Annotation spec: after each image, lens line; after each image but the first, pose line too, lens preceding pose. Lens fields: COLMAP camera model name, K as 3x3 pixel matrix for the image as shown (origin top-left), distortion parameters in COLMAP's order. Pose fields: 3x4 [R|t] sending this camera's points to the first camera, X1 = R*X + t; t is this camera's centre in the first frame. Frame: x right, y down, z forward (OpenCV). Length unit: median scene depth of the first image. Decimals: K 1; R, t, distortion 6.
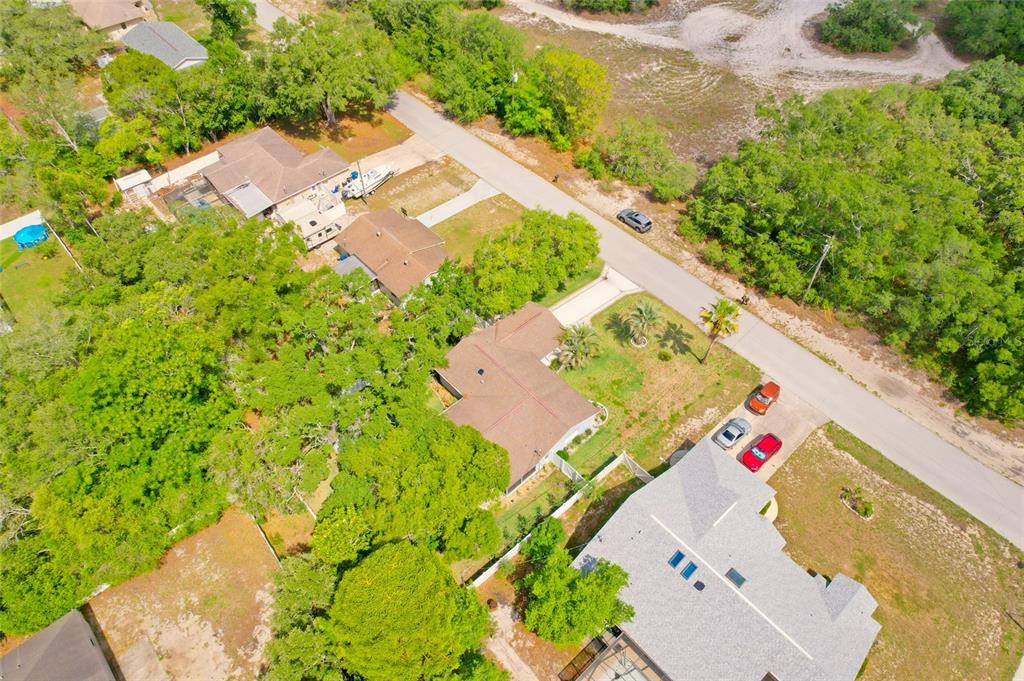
lens RADIAL K [[650.7, 0, 514.6], [0, 650.7, 343.9], [0, 0, 1]] dist [-0.086901, 0.078623]
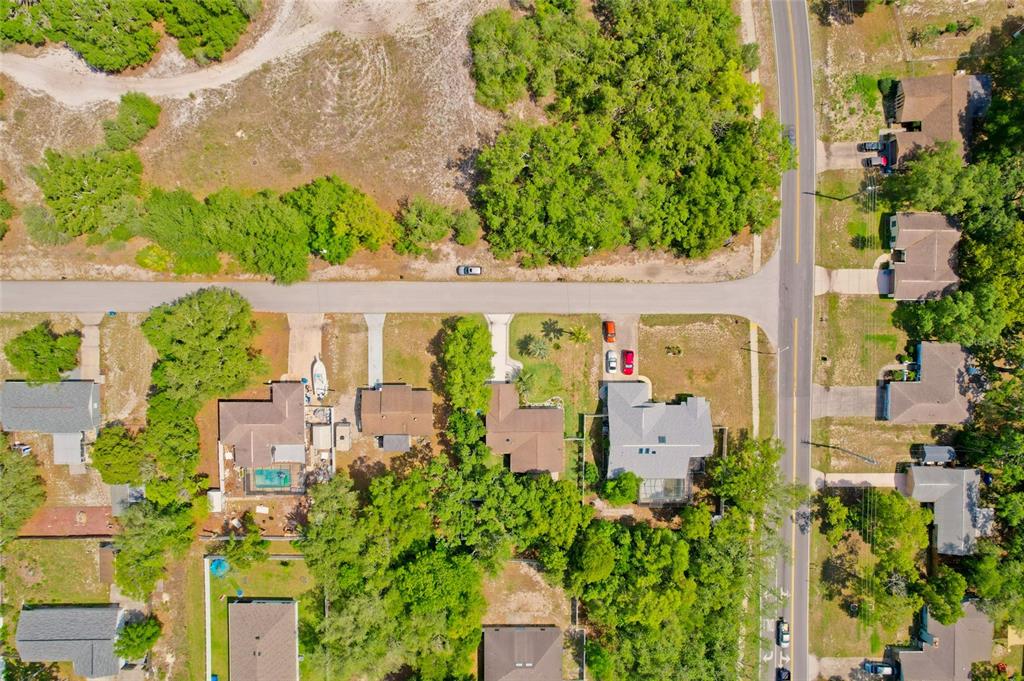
lens RADIAL K [[650.7, 0, 514.6], [0, 650.7, 343.9], [0, 0, 1]] dist [-0.086901, 0.078623]
pose [[0.679055, -0.733949, -0.014254, 0.160186], [0.554839, 0.500434, 0.664620, -1.101535], [-0.480664, -0.459222, 0.747046, -0.266149]]
